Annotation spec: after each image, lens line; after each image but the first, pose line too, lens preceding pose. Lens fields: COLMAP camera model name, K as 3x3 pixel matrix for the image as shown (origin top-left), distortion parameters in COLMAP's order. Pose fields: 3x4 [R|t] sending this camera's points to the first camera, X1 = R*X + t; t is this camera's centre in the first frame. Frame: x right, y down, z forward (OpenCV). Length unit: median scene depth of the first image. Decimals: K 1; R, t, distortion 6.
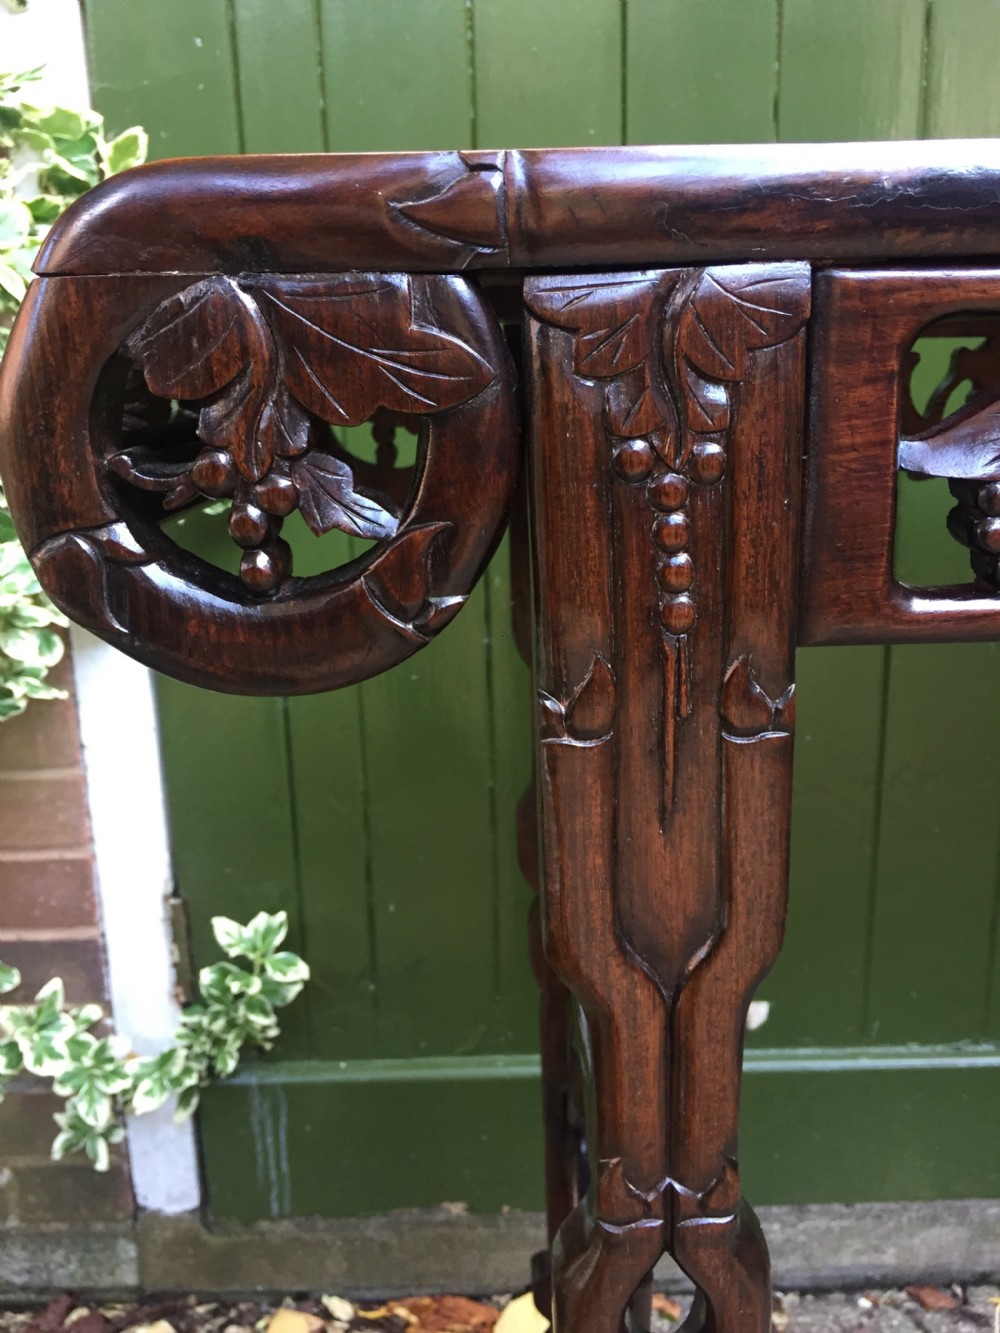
lens RADIAL K [[1156.0, 0, 503.9], [0, 1156.0, 675.4], [0, 0, 1]] dist [0.080308, -0.128973]
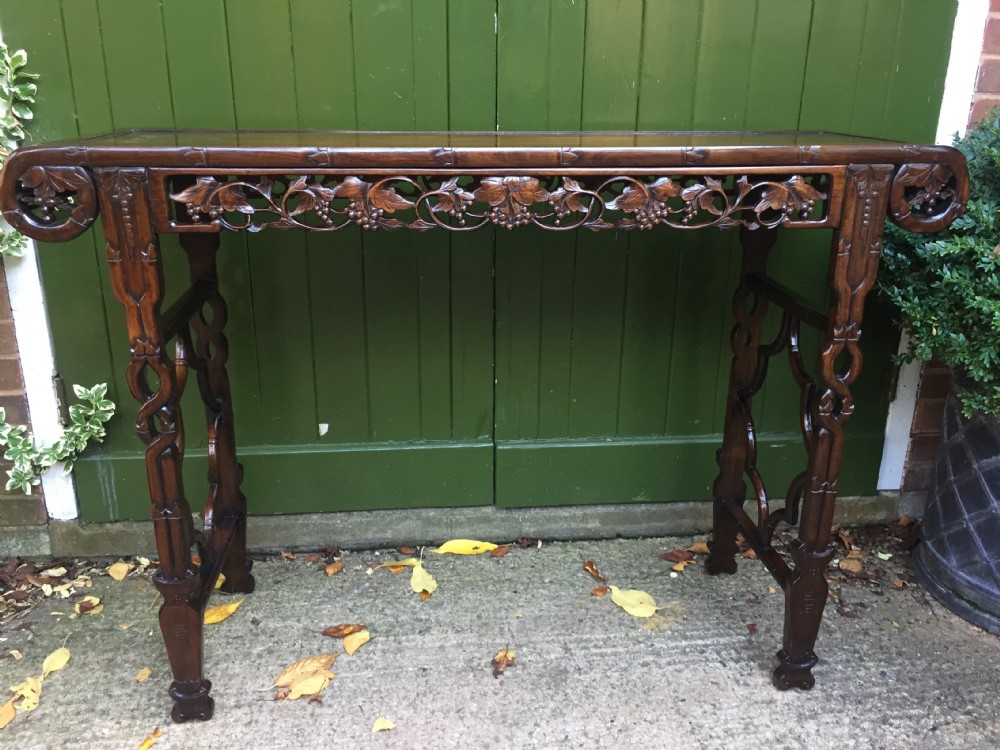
lens RADIAL K [[857.0, 0, 502.3], [0, 857.0, 373.4], [0, 0, 1]] dist [0.075037, -0.107825]
pose [[0.995186, -0.000047, 0.098009, 0.413780], [-0.006522, 0.997751, 0.066710, 0.061269], [-0.097791, -0.067028, 0.992947, -0.767069]]
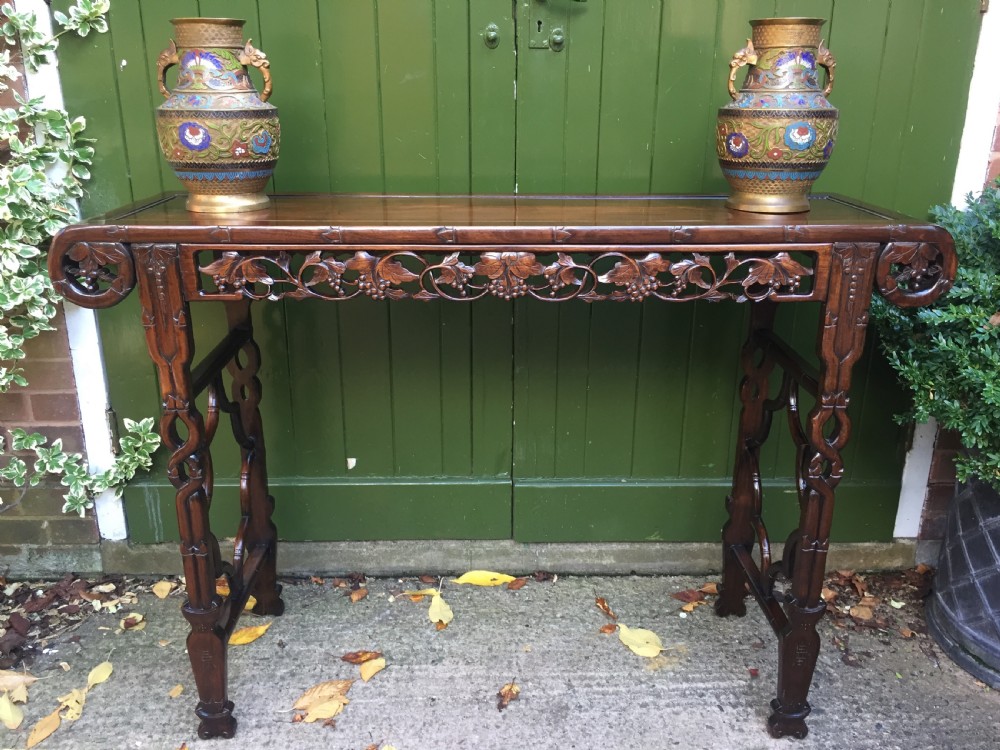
lens RADIAL K [[856.1, 0, 501.9], [0, 856.1, 373.9], [0, 0, 1]] dist [0.081545, -0.116900]
pose [[0.999517, 0.022008, 0.021928, 0.504297], [-0.023414, 0.997538, 0.066097, -0.030006], [-0.020419, -0.066579, 0.997572, -0.849063]]
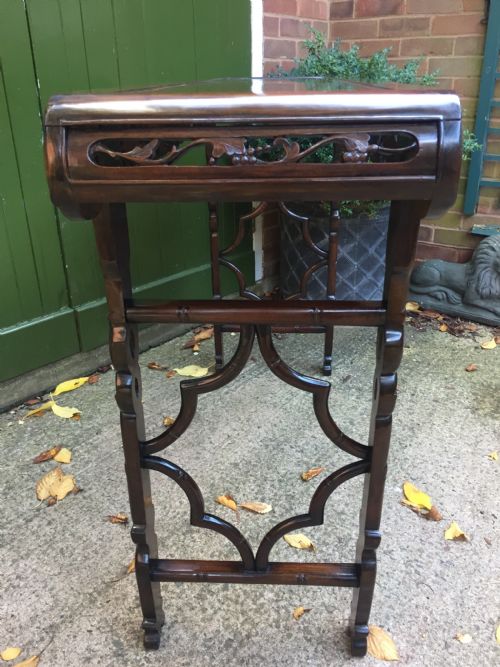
lens RADIAL K [[570.5, 0, 252.6], [0, 570.5, 335.2], [0, 0, 1]] dist [0.078324, -0.110719]
pose [[0.656027, -0.298638, 0.693140, -0.311697], [0.194147, 0.954255, 0.227386, 0.109886], [-0.729339, -0.014600, 0.683997, -0.594497]]
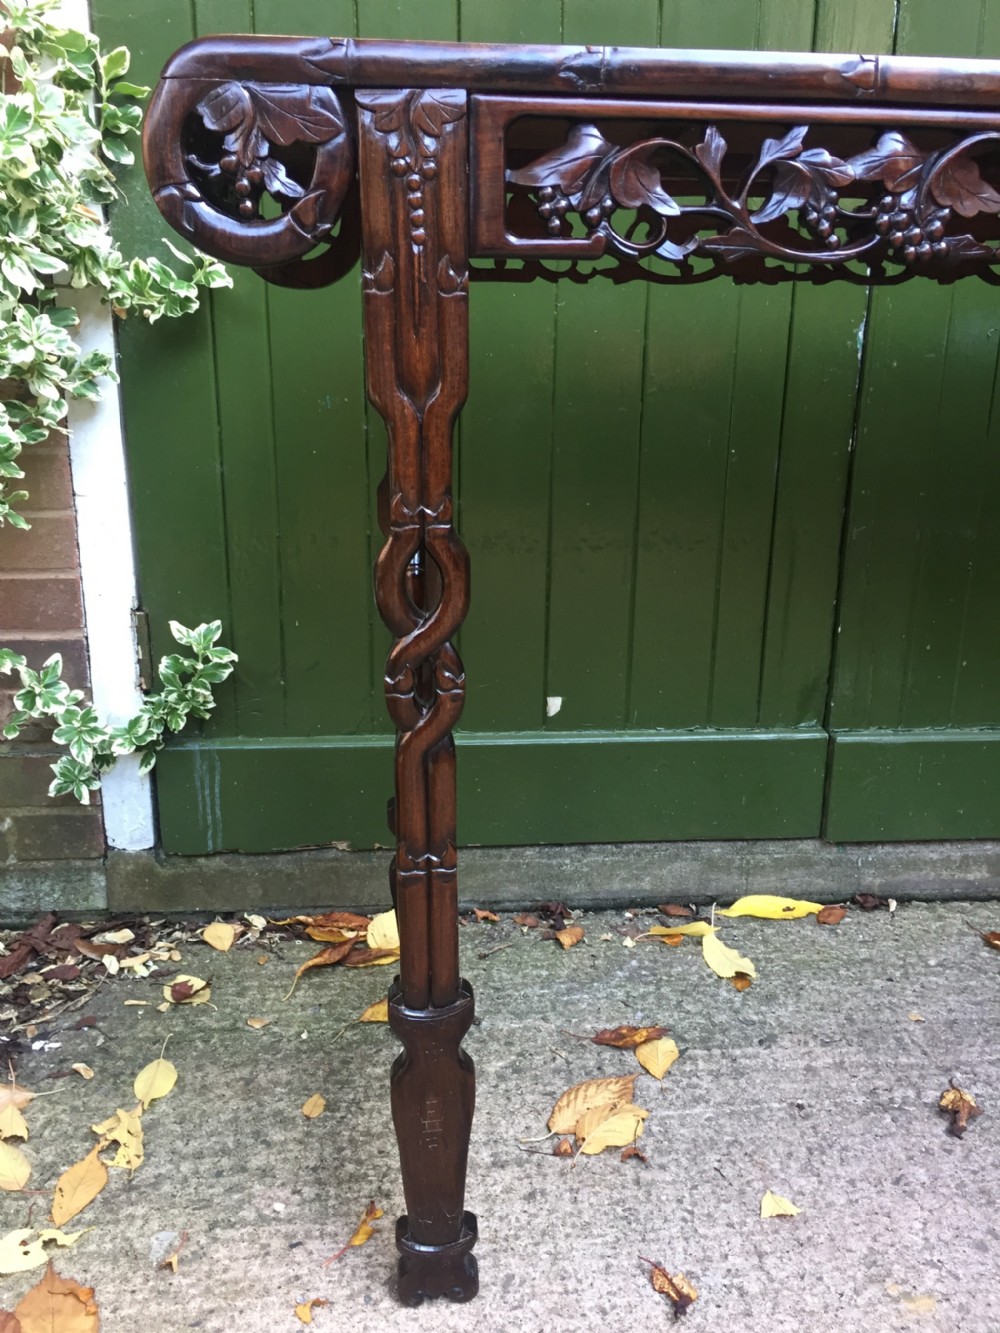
lens RADIAL K [[1143.1, 0, 504.0], [0, 1143.1, 673.7], [0, 0, 1]] dist [0.082890, -0.119380]
pose [[0.996357, 0.011211, 0.084539, 0.036384], [-0.013217, 0.999643, 0.023209, 0.223650], [-0.084248, -0.024242, 0.996150, -0.406425]]
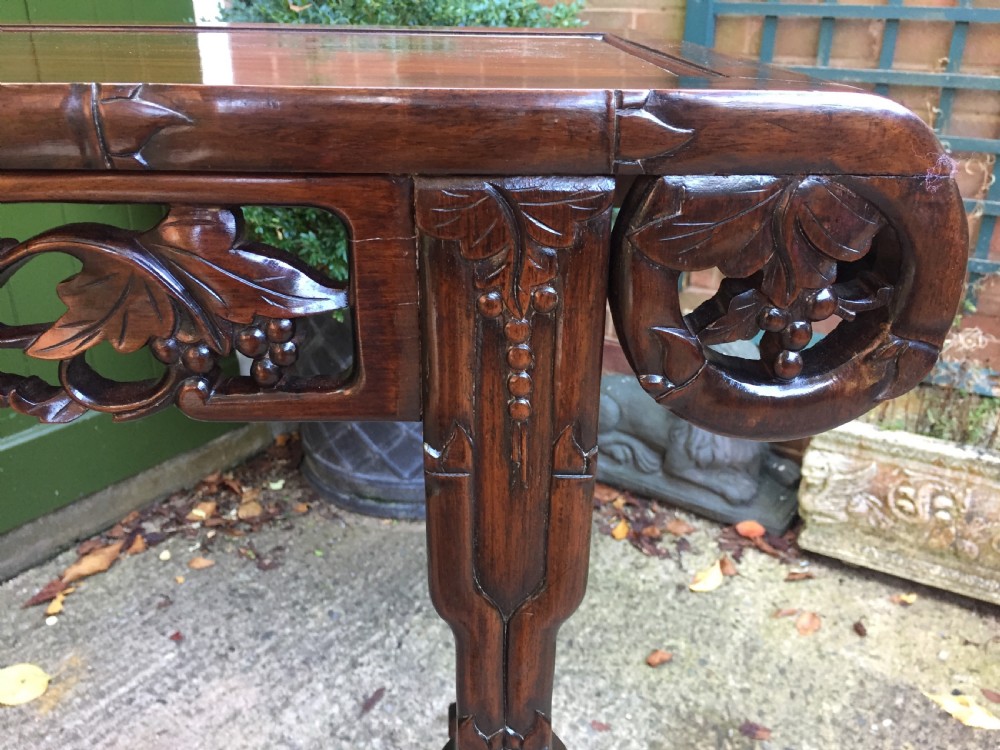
lens RADIAL K [[867.2, 0, 501.2], [0, 867.2, 373.2], [0, 0, 1]] dist [0.080308, -0.128973]
pose [[0.602686, -0.296729, 0.740758, 0.467619], [0.184892, 0.954957, 0.232103, 0.041585], [-0.776263, -0.002925, 0.630402, -0.456926]]
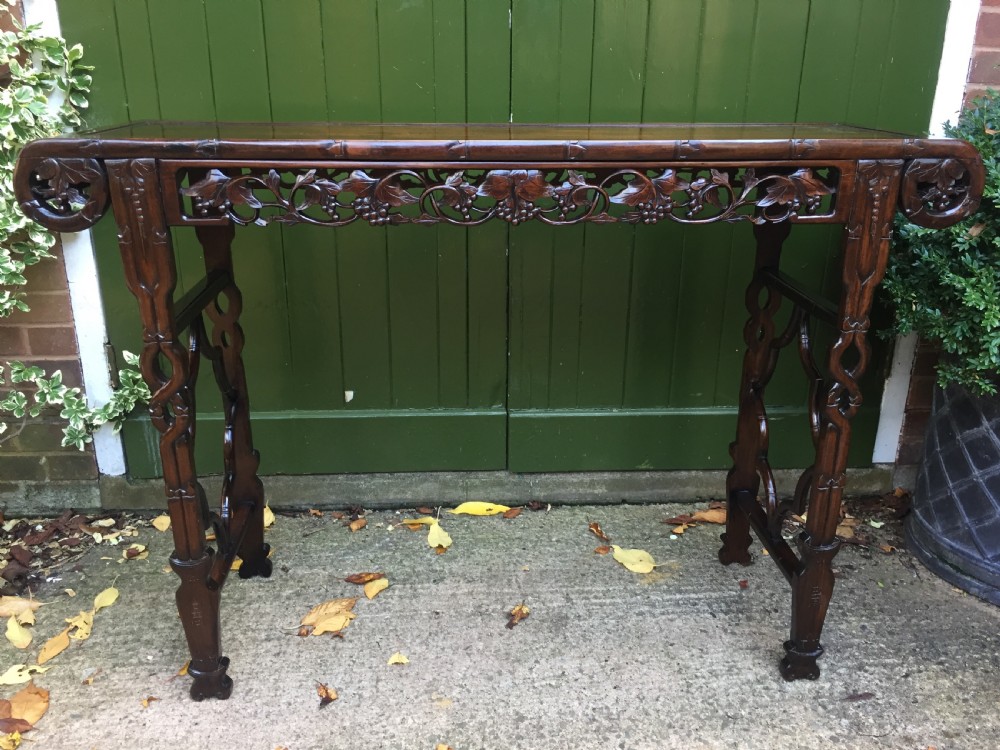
lens RADIAL K [[855.3, 0, 502.1], [0, 855.3, 373.2], [0, 0, 1]] dist [0.078324, -0.110719]
pose [[0.998211, 0.011293, 0.058707, 0.448166], [-0.015947, 0.996714, 0.079421, 0.088829], [-0.057617, -0.080216, 0.995111, -0.896149]]
